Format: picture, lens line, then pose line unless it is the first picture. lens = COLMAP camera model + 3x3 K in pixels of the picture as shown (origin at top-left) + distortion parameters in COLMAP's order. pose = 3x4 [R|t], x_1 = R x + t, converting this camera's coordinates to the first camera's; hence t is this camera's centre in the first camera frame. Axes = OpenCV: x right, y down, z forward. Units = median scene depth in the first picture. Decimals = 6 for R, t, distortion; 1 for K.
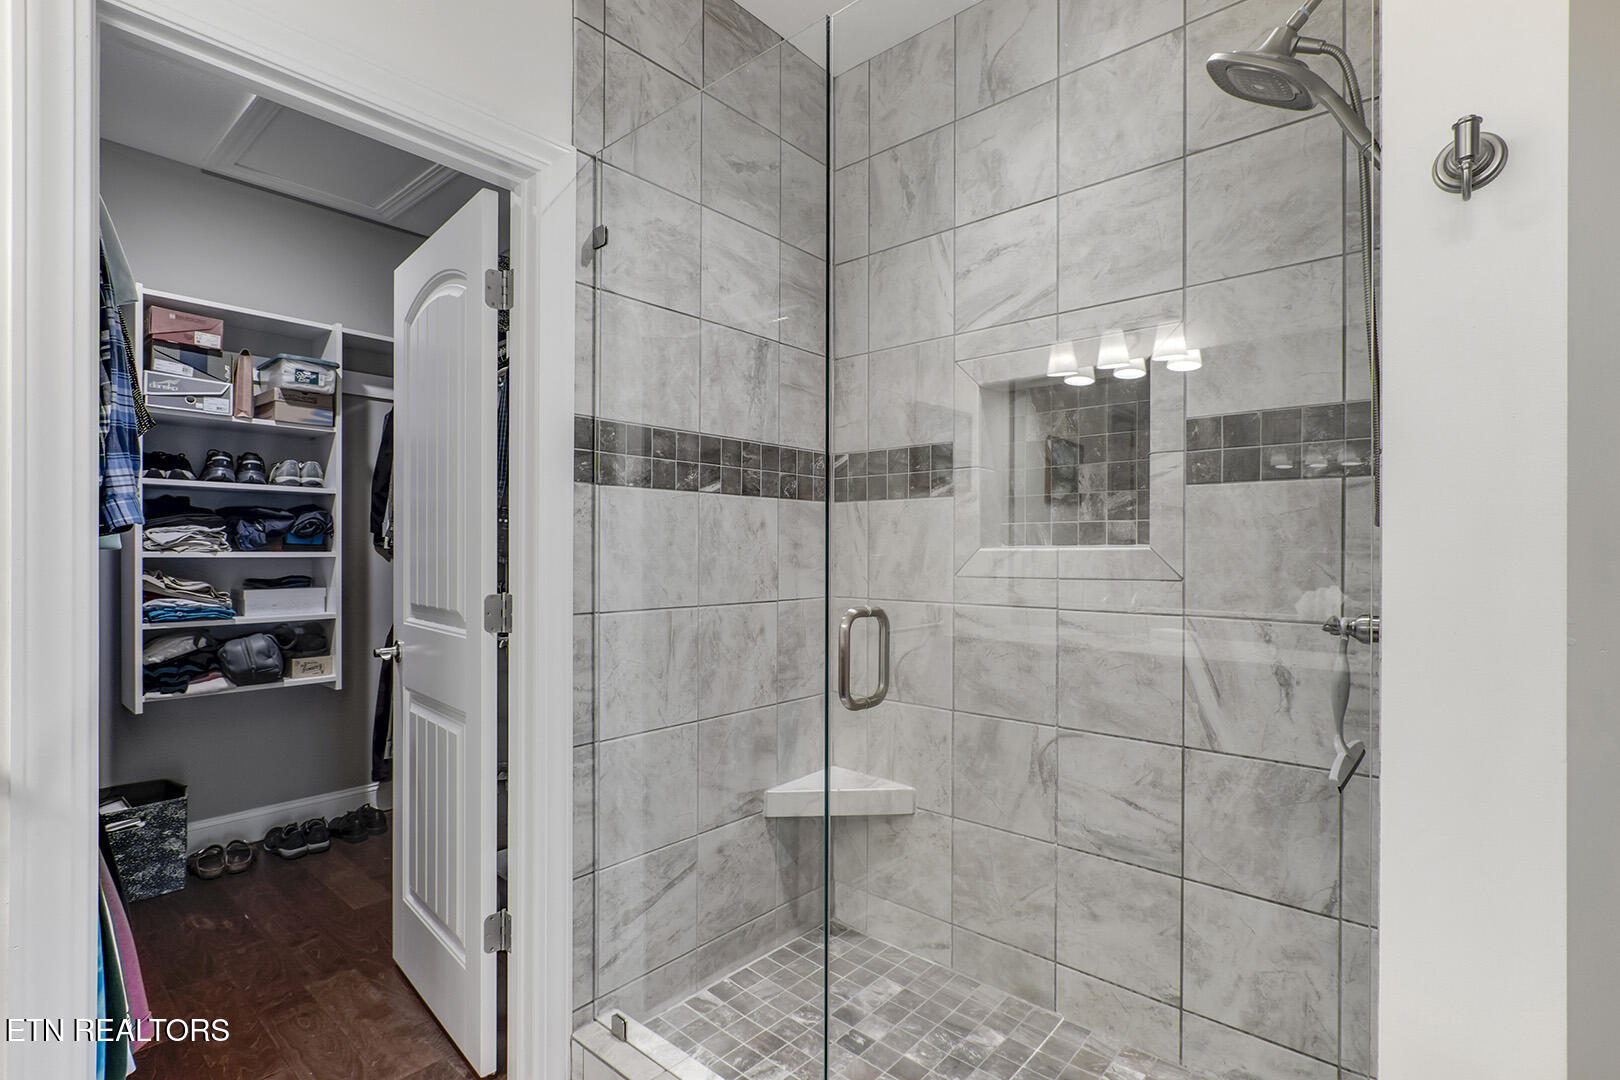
lens RADIAL K [[764.3, 0, 811.7], [0, 764.3, 551.8], [0, 0, 1]] dist [-0.024763, 0.004046]
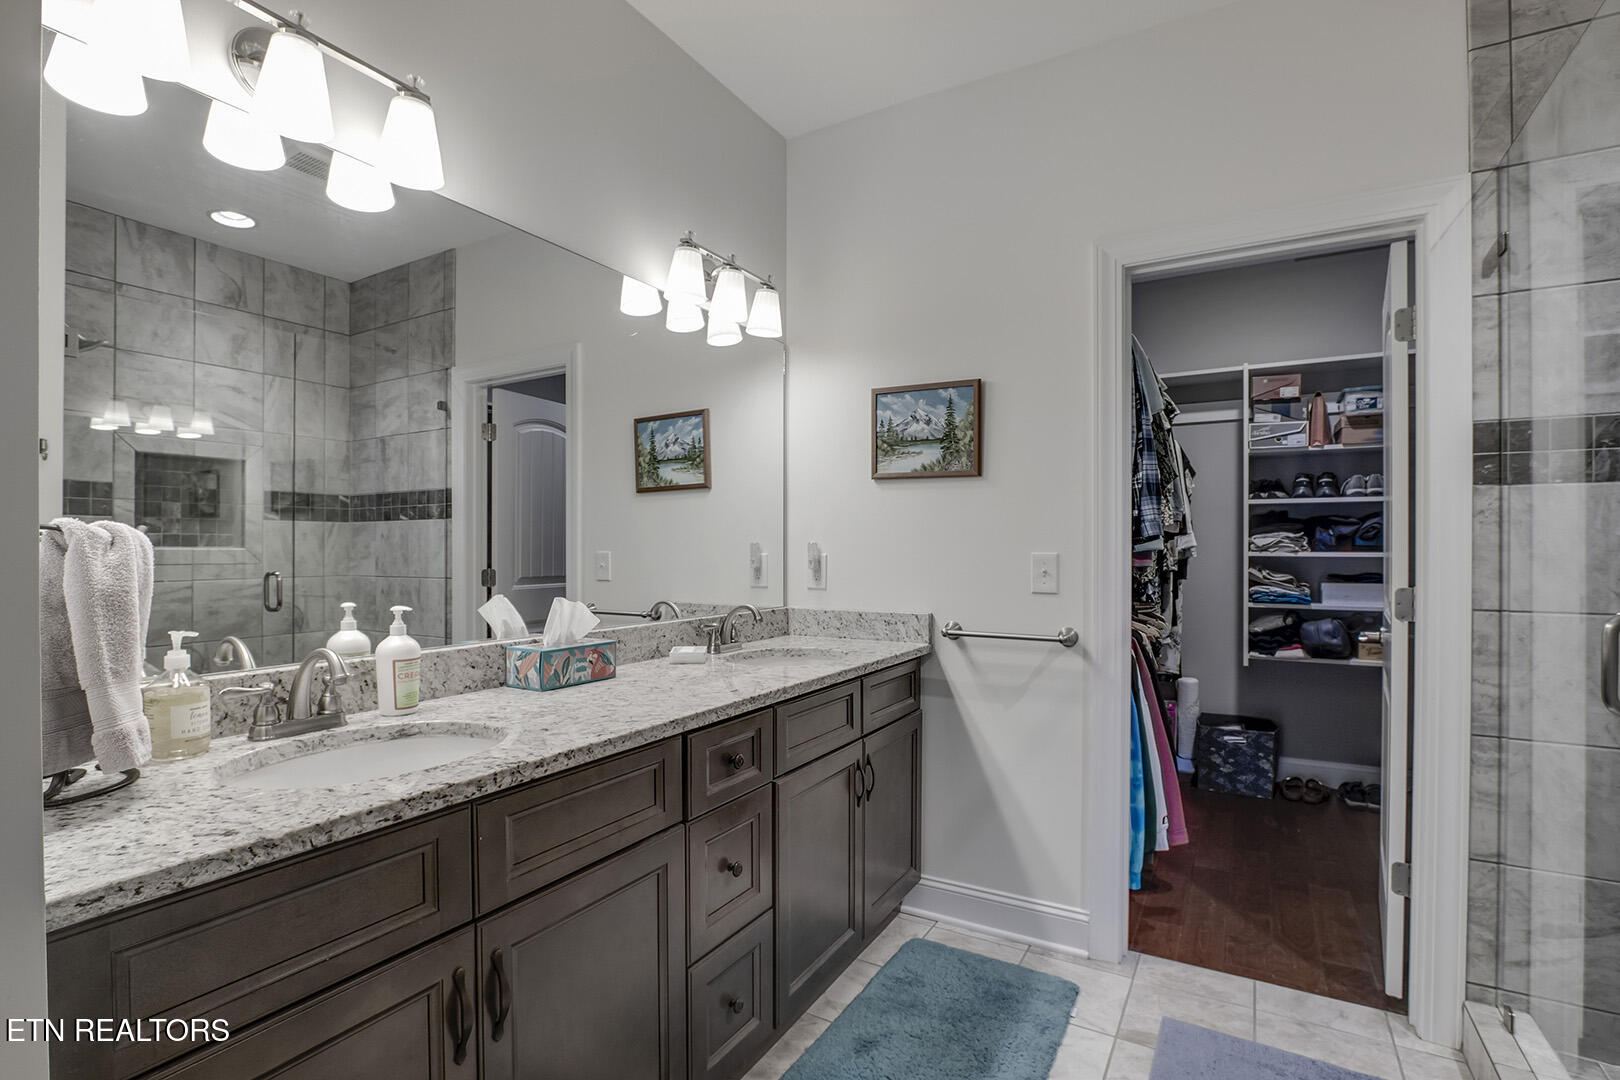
lens RADIAL K [[764.3, 0, 811.7], [0, 764.3, 551.8], [0, 0, 1]] dist [-0.024763, 0.004046]
pose [[0.175529, -0.001346, -0.984473, 0.362553], [-0.000272, 0.999999, -0.001416, 0.001668], [0.984474, 0.000516, 0.175528, -0.060750]]
